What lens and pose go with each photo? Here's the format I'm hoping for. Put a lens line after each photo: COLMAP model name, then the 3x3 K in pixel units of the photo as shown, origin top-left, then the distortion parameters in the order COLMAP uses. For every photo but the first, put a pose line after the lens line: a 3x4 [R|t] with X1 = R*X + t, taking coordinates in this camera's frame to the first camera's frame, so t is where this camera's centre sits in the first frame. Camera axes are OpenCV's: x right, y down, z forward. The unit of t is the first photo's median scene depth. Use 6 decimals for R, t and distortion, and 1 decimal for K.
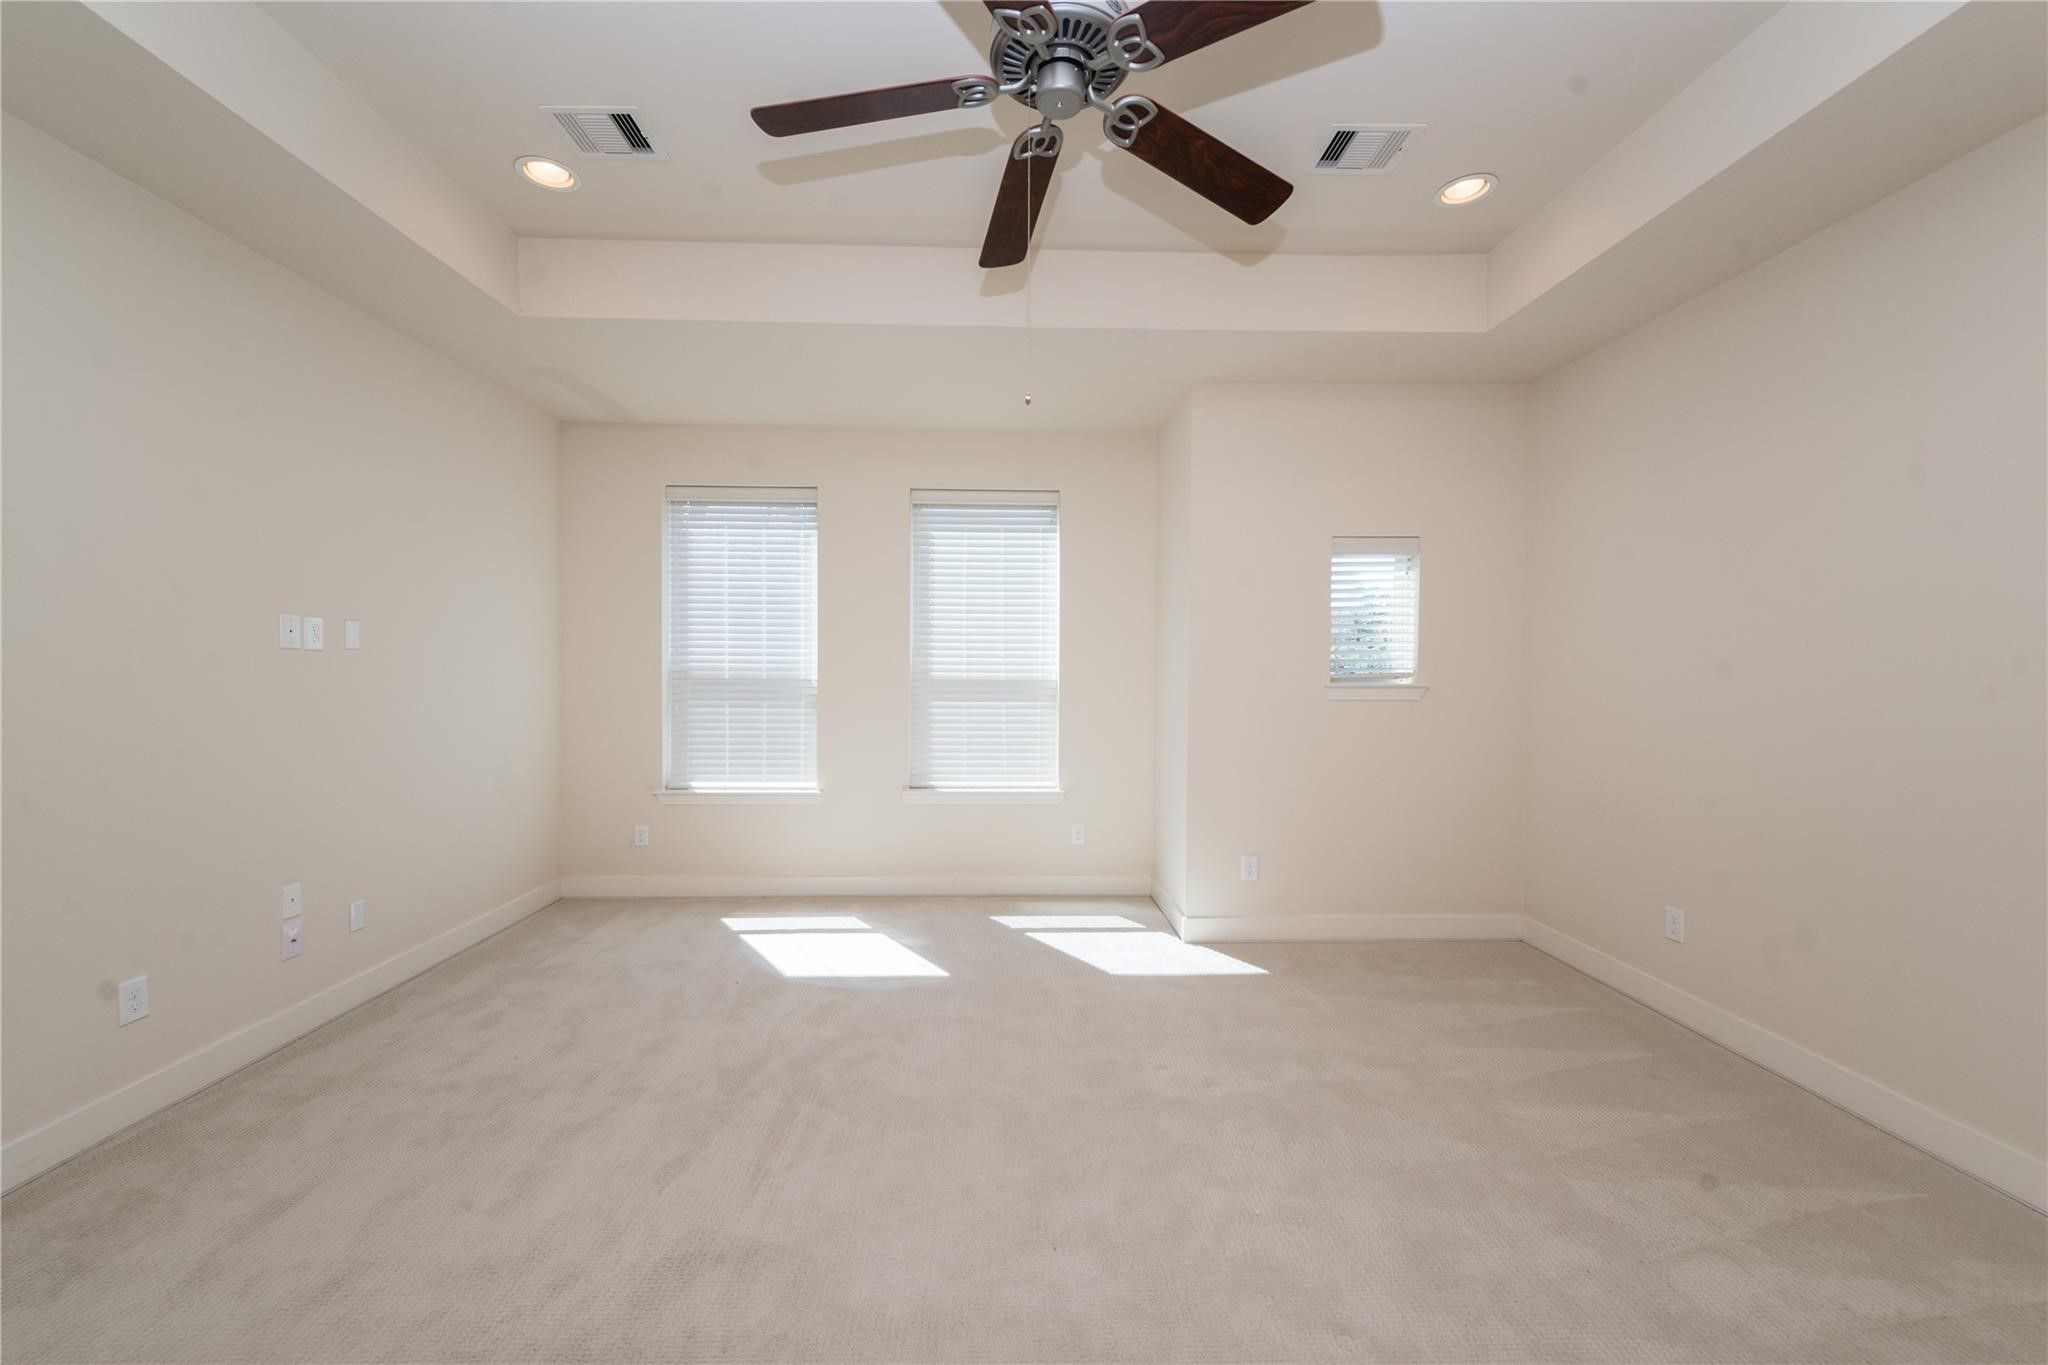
lens RADIAL K [[793.8, 0, 1016.8], [0, 793.8, 679.3], [0, 0, 1]] dist [0.010897, -0.003929]
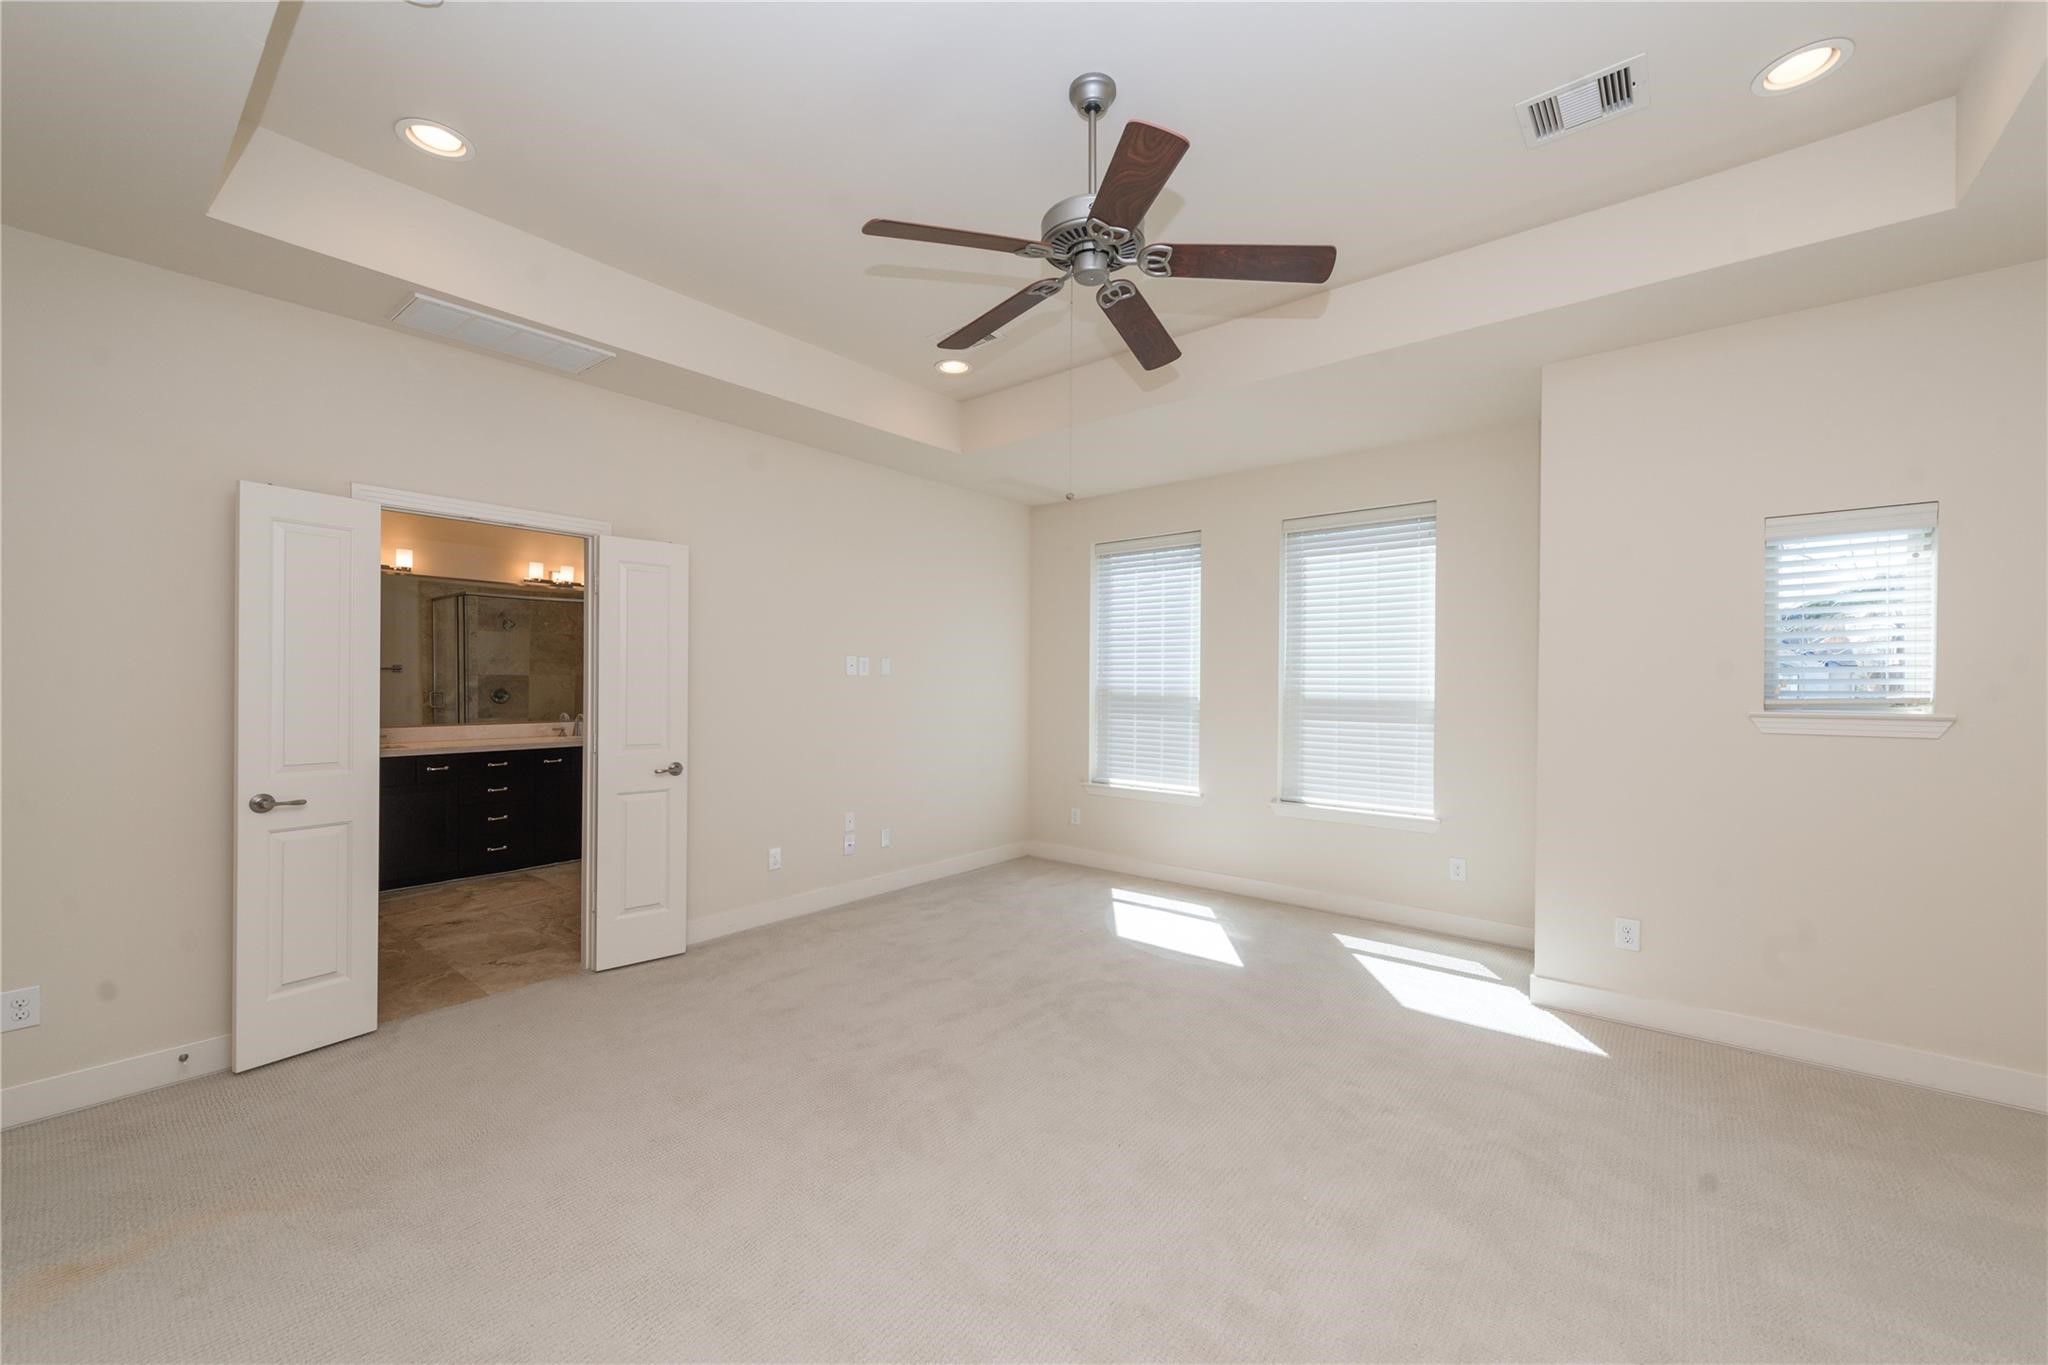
lens RADIAL K [[793.8, 0, 1020.4], [0, 793.8, 676.5], [0, 0, 1]] dist [0.010897, -0.003929]
pose [[0.752365, -0.005109, -0.658727, 0.332953], [-0.011454, 0.999717, -0.020836, -0.003224], [0.658647, 0.023222, 0.752094, -0.035191]]
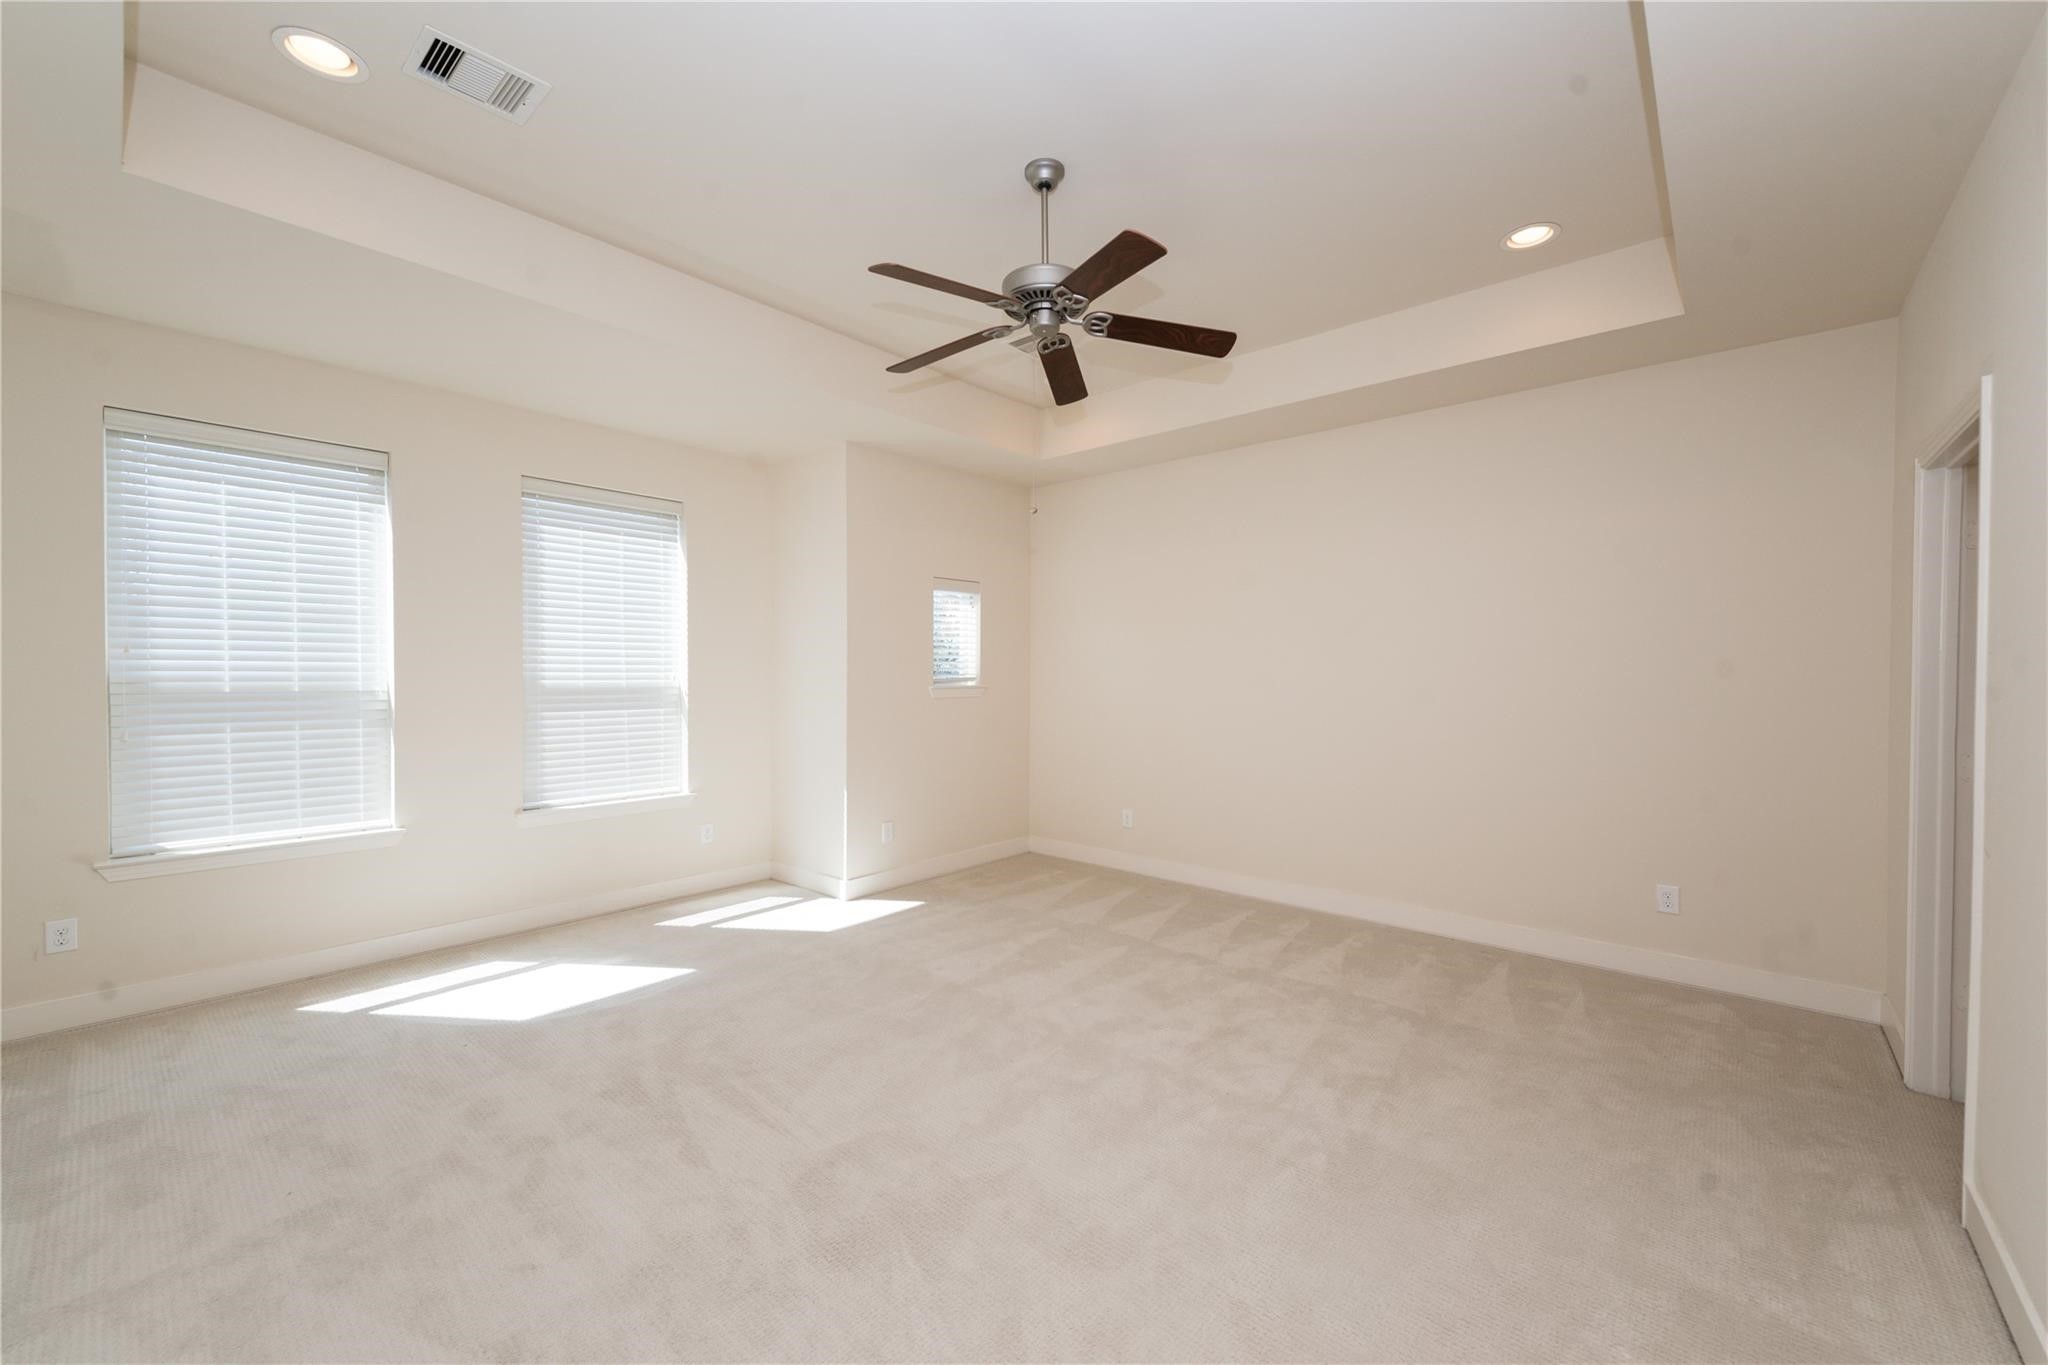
lens RADIAL K [[793.8, 0, 1013.1], [0, 793.8, 678.6], [0, 0, 1]] dist [0.010897, -0.003929]
pose [[0.684833, -0.008521, 0.728650, -0.445009], [0.013701, 0.999905, -0.001185, -0.002535], [-0.728571, 0.010795, 0.684885, -0.016205]]
